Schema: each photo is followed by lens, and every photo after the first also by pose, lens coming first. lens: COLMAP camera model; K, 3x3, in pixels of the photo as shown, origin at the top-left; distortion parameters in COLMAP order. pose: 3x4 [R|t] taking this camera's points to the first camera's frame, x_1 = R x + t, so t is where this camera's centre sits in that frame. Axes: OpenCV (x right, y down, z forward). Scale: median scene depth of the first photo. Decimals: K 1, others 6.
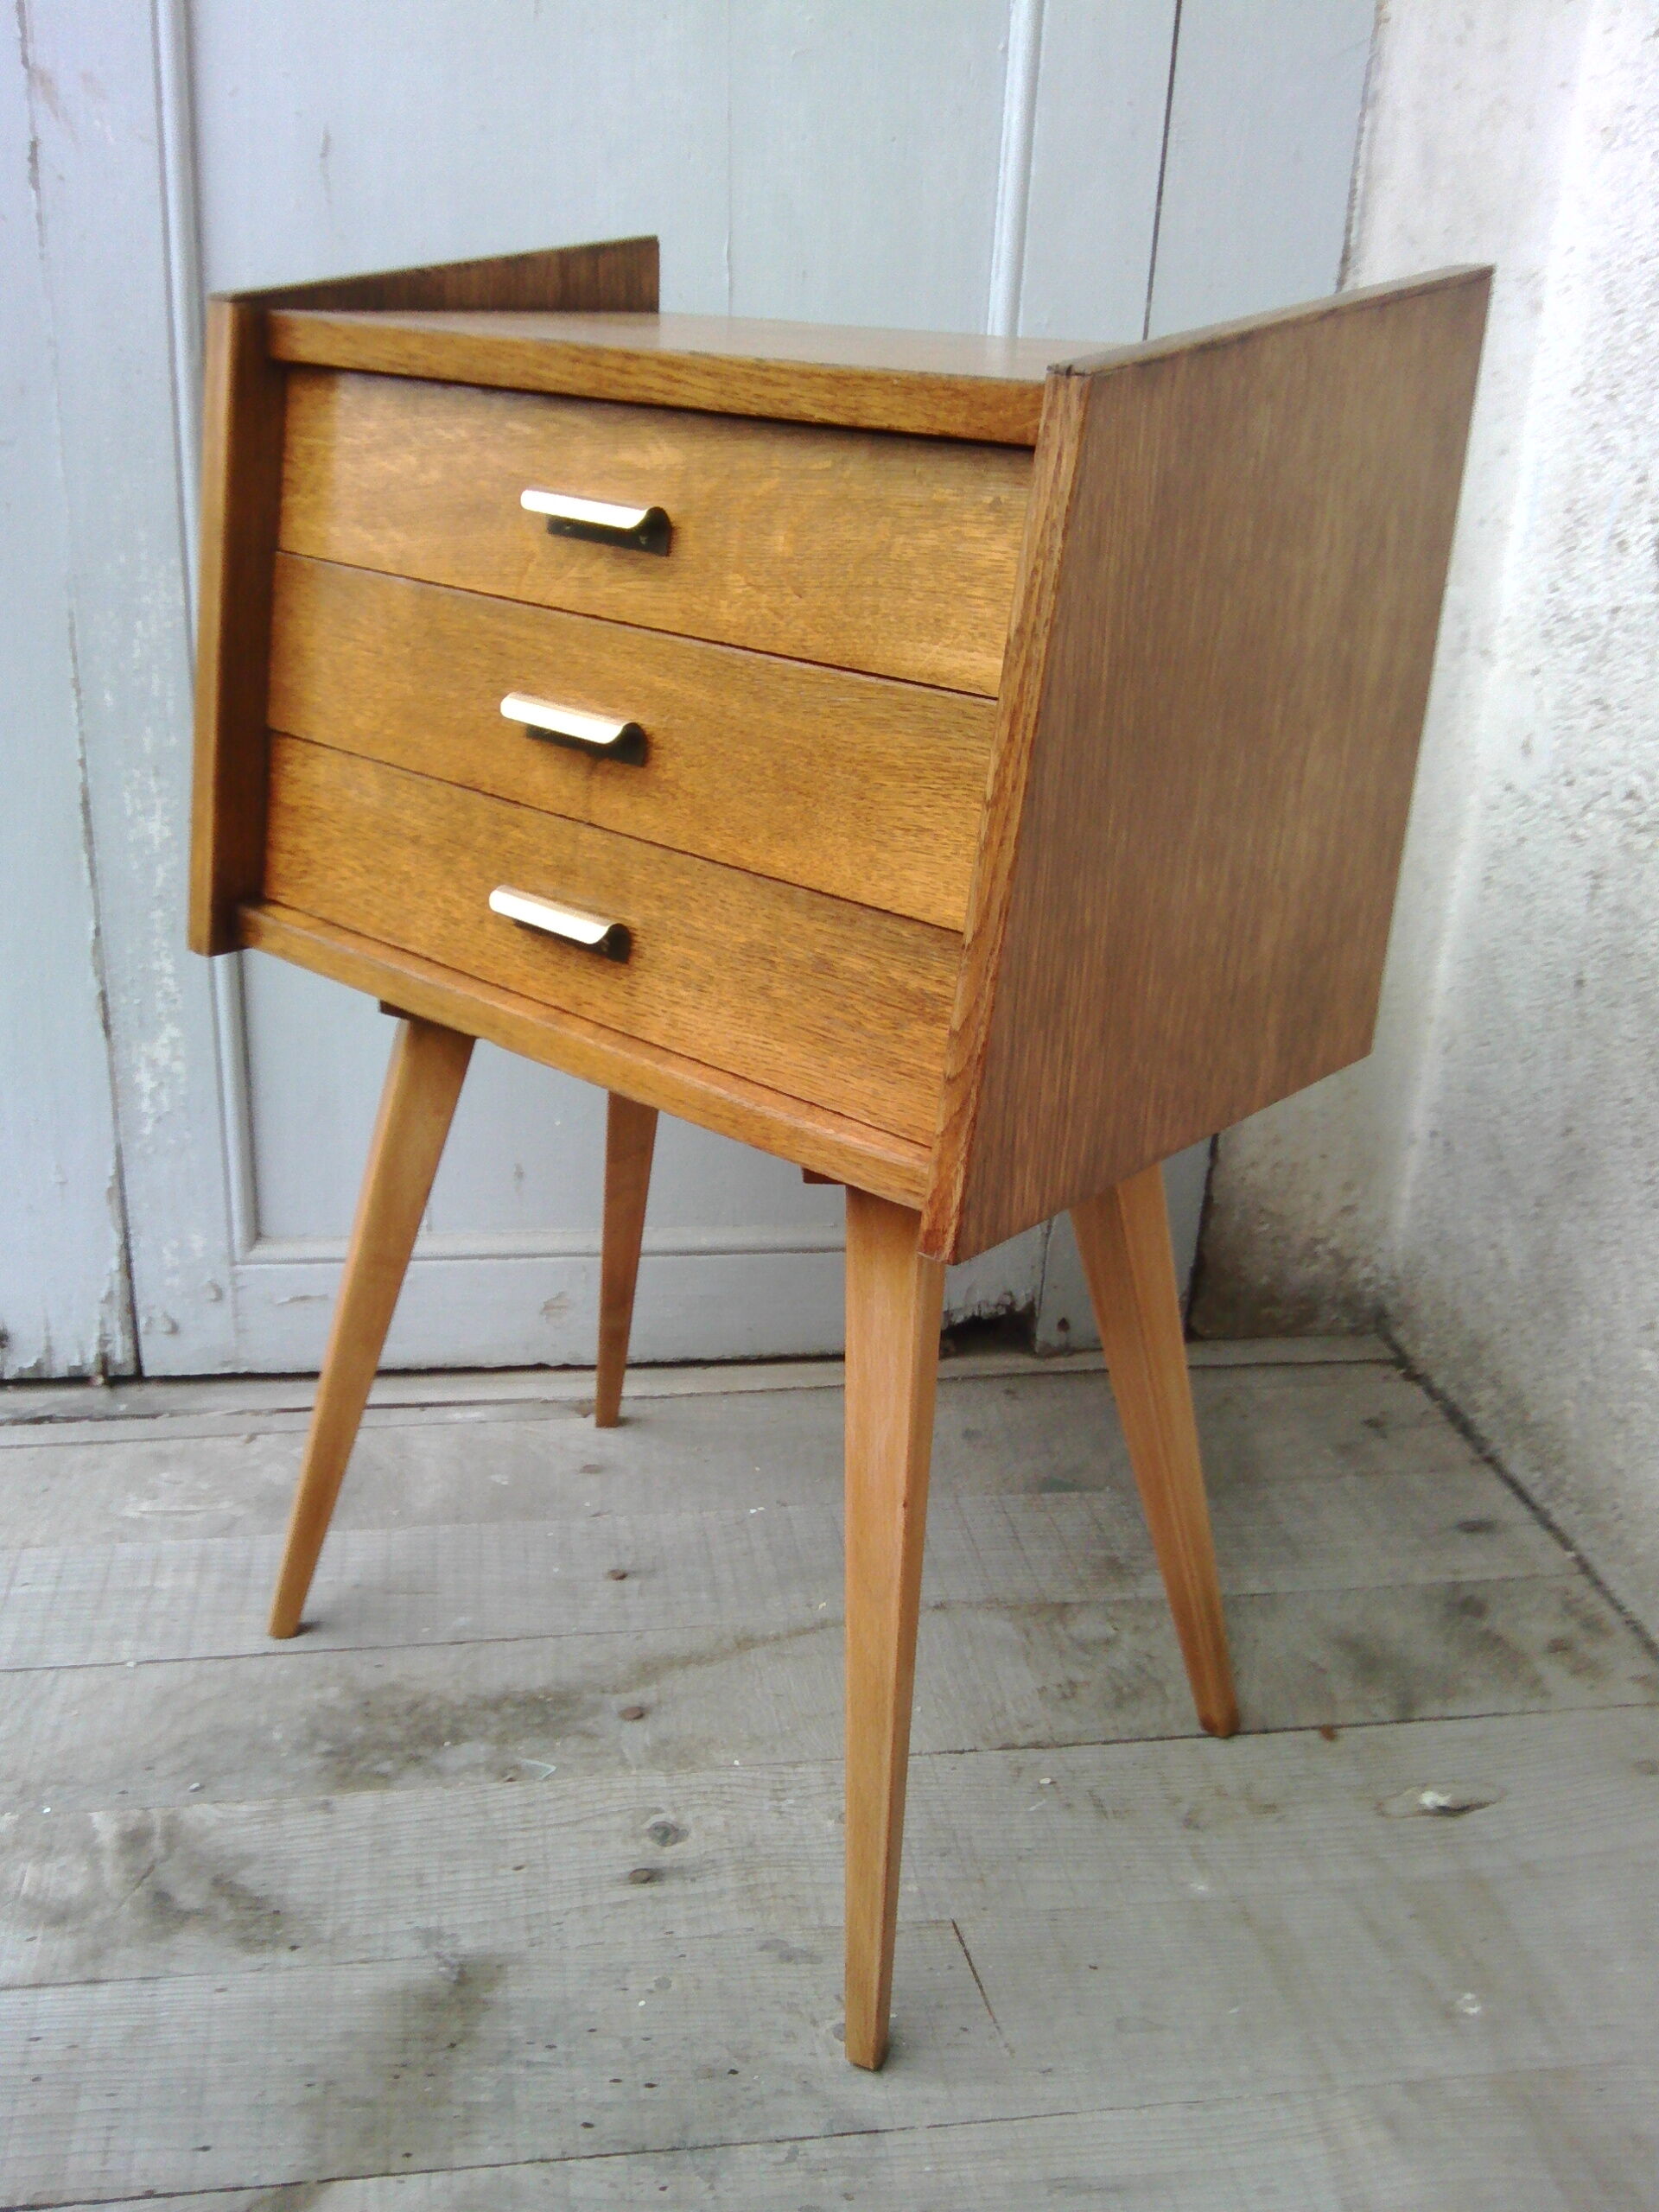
lens RADIAL K [[2133.1, 0, 690.6], [0, 2133.1, 1066.9], [0, 0, 1]] dist [0.016034, 0.000000]
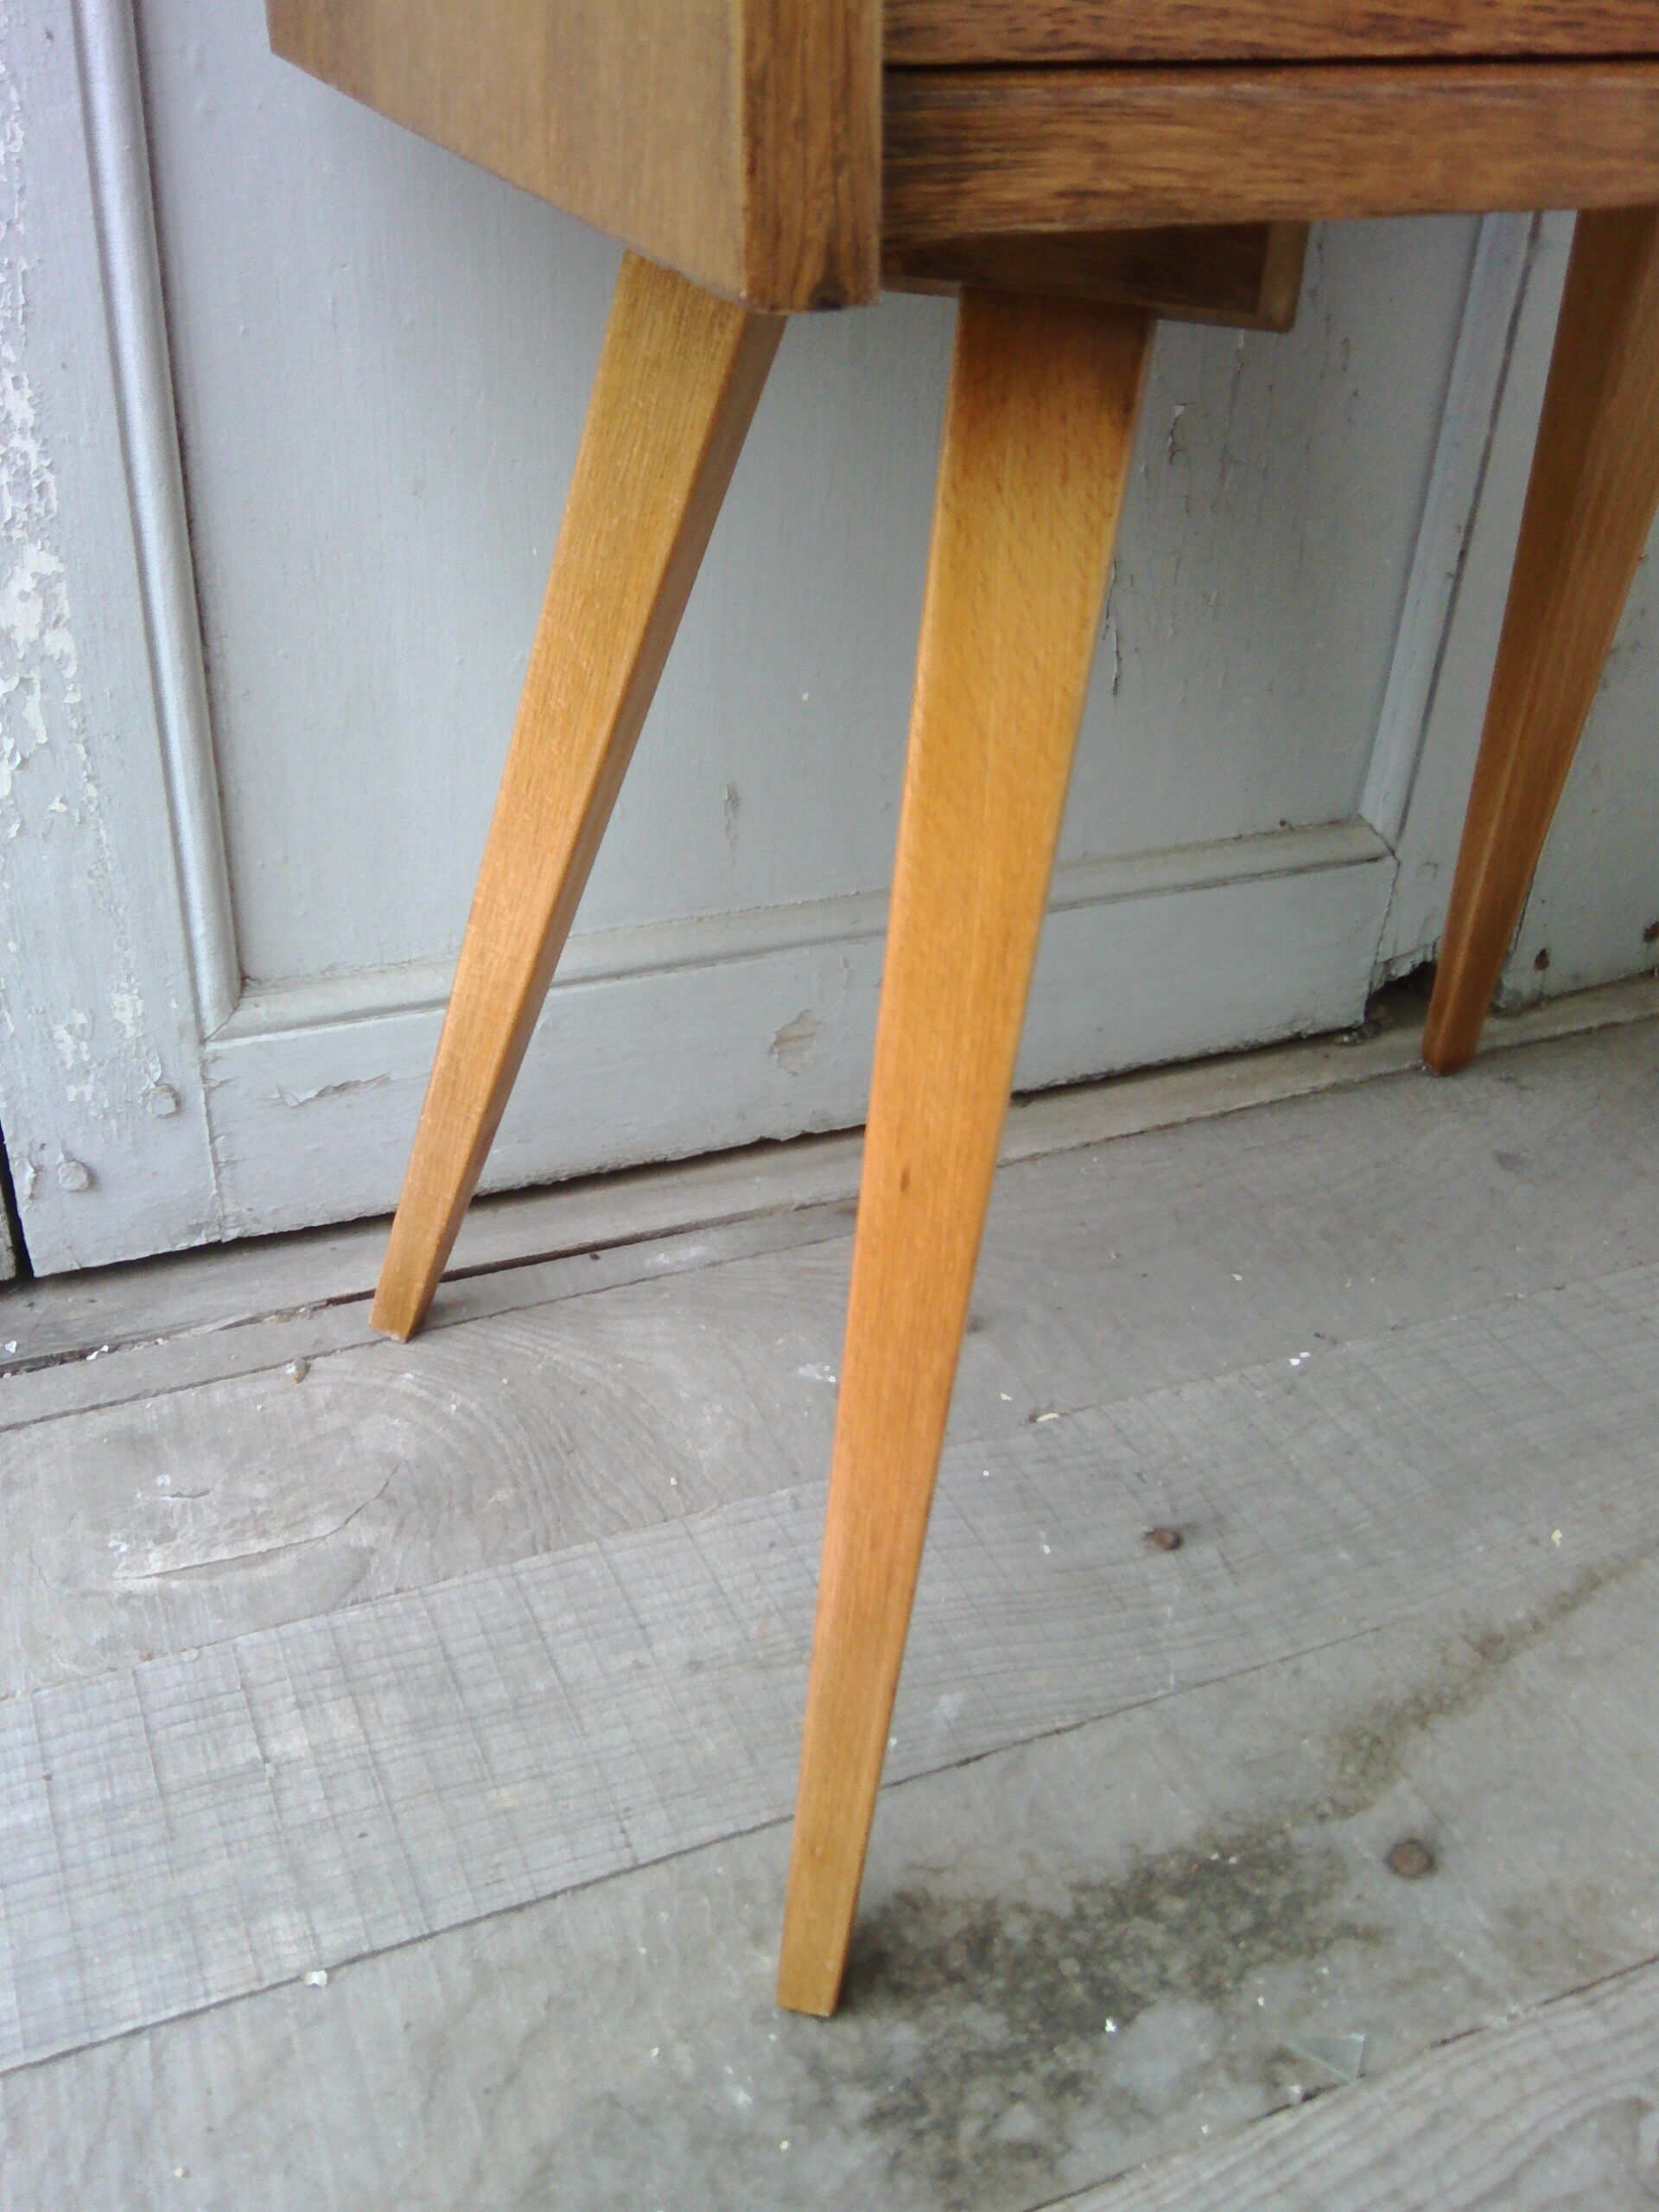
lens RADIAL K [[2133.1, 0, 774.8], [0, 2133.1, 1092.5], [0, 0, 1]] dist [0.016034, 0.000000]
pose [[0.956395, -0.136763, 0.258077, -0.261731], [0.086318, 0.976478, 0.197585, 0.020816], [-0.279029, -0.166693, 0.945704, 0.589021]]
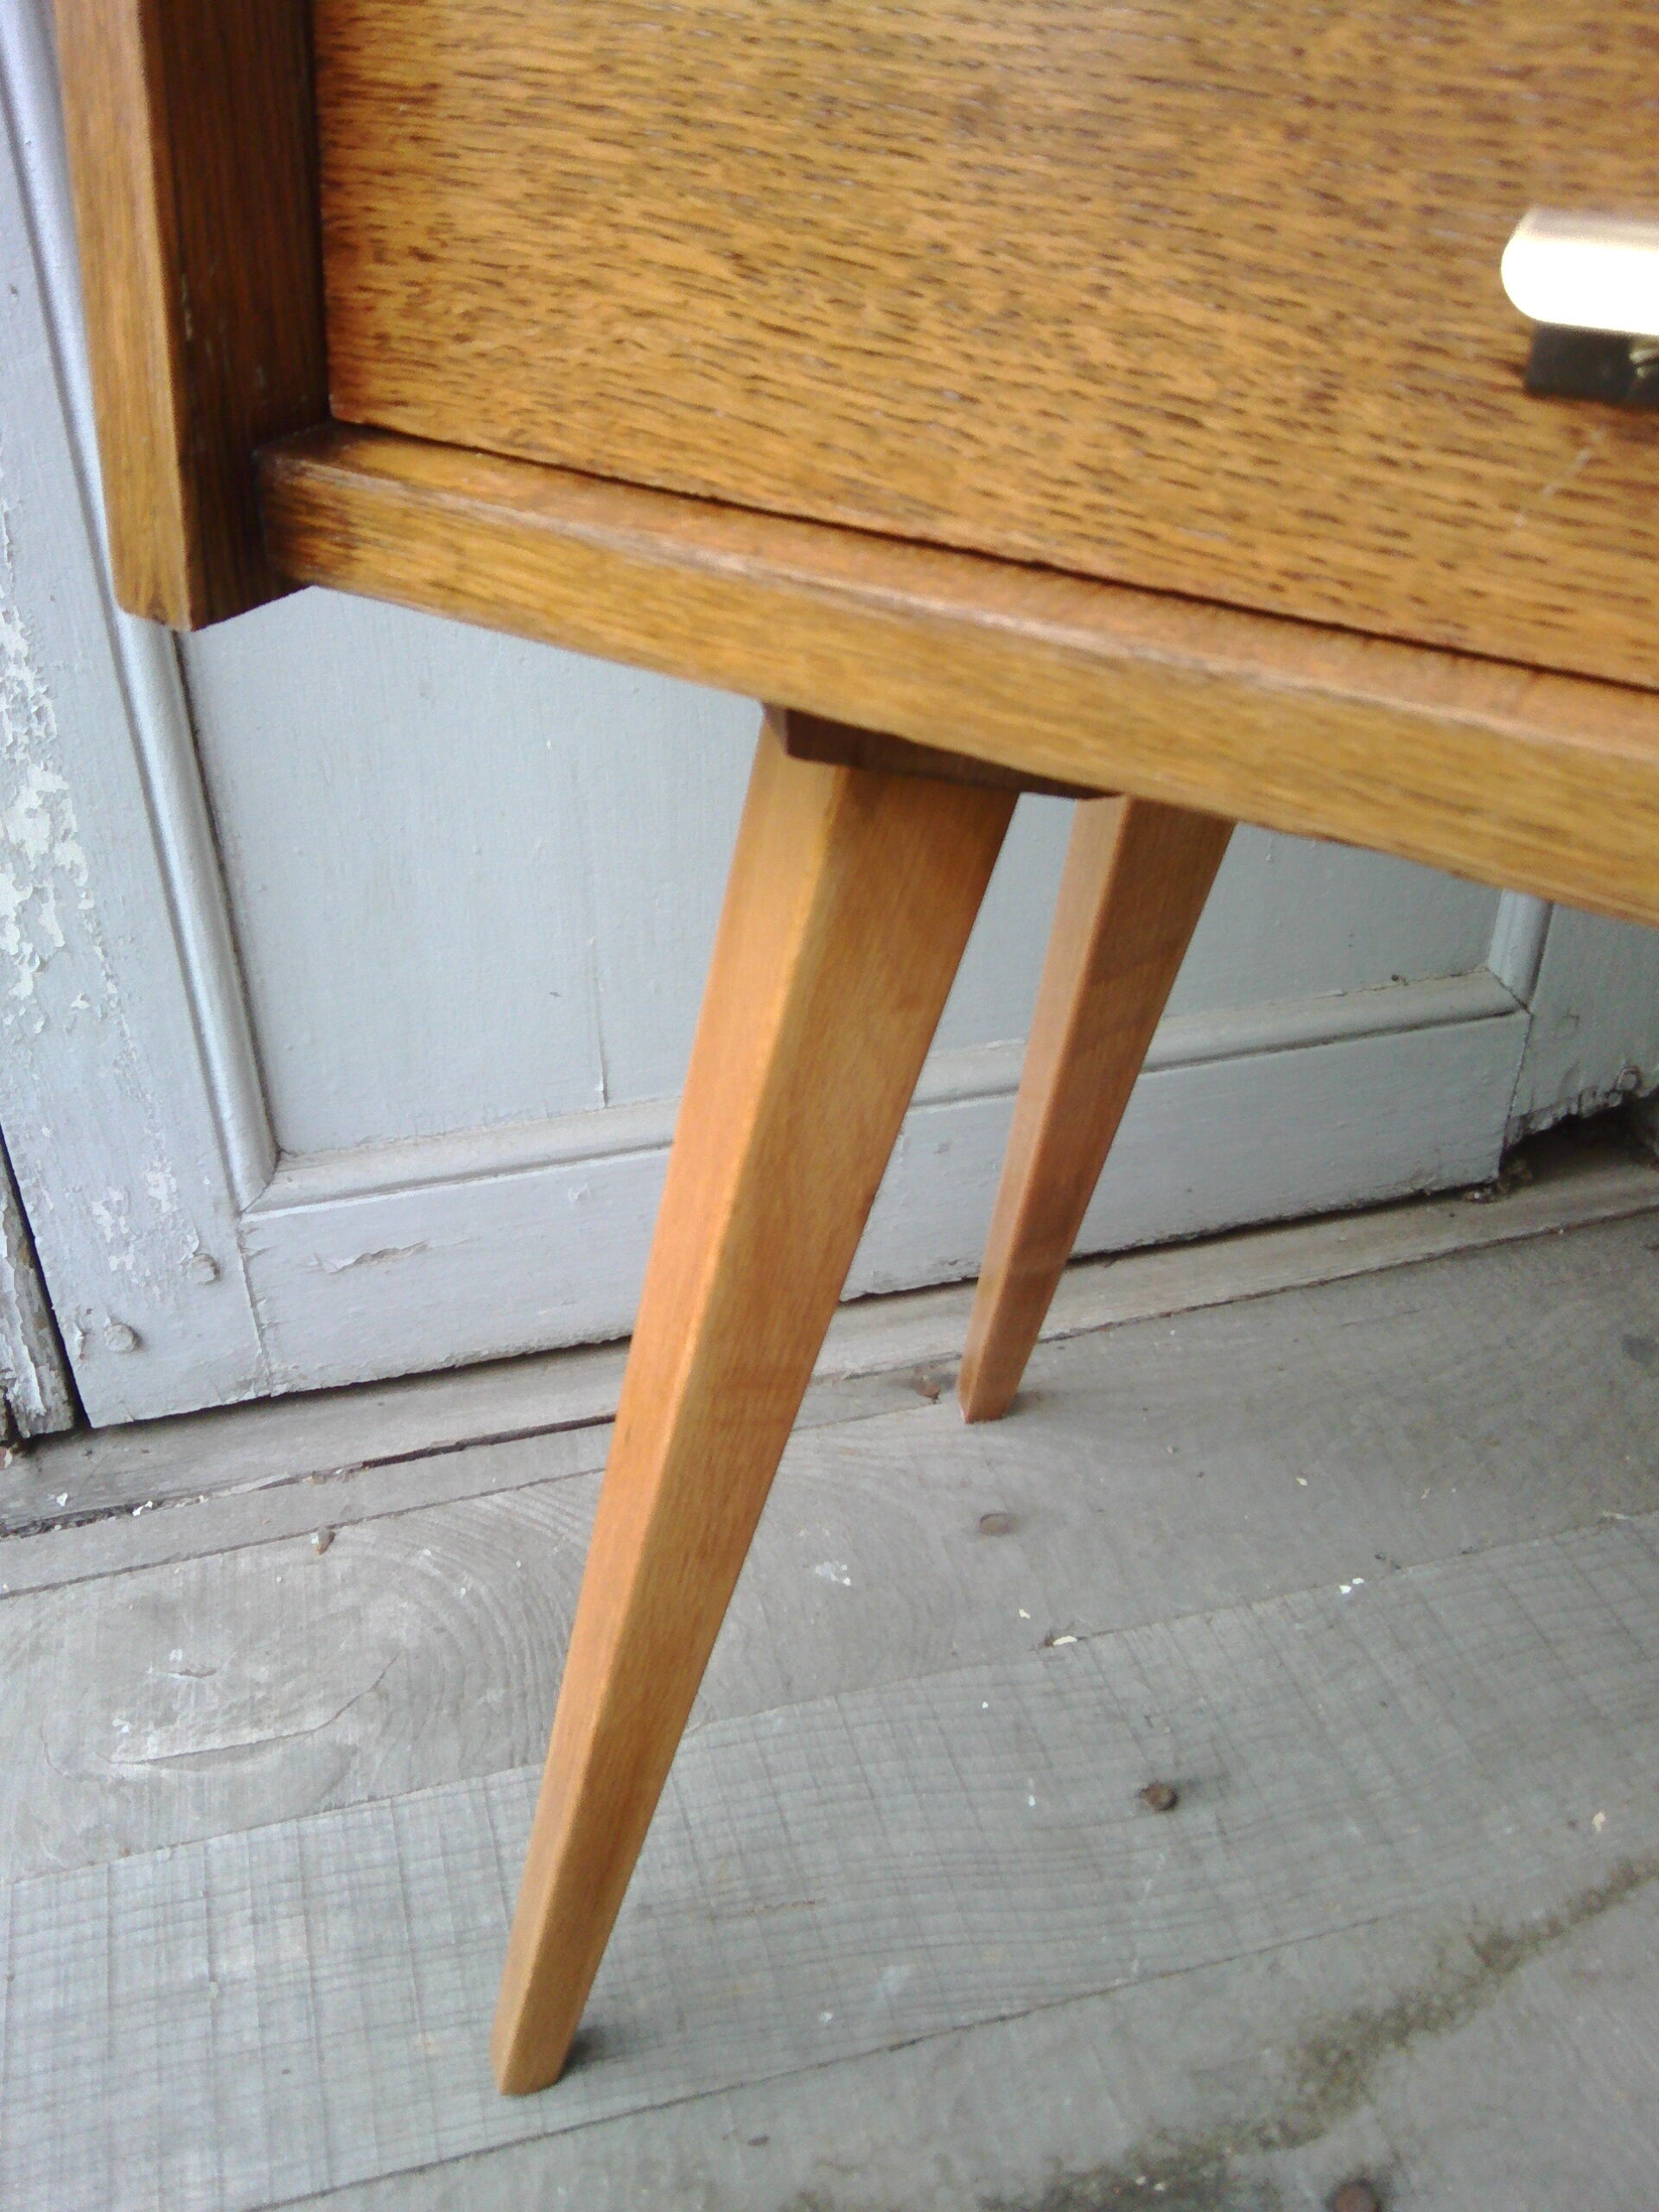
lens RADIAL K [[2133.1, 0, 750.6], [0, 2133.1, 1101.7], [0, 0, 1]] dist [0.016034, 0.000000]
pose [[0.988844, -0.120035, 0.088200, -0.163053], [0.098266, 0.970686, 0.219346, -0.039883], [-0.111944, -0.208232, 0.971652, 0.600152]]
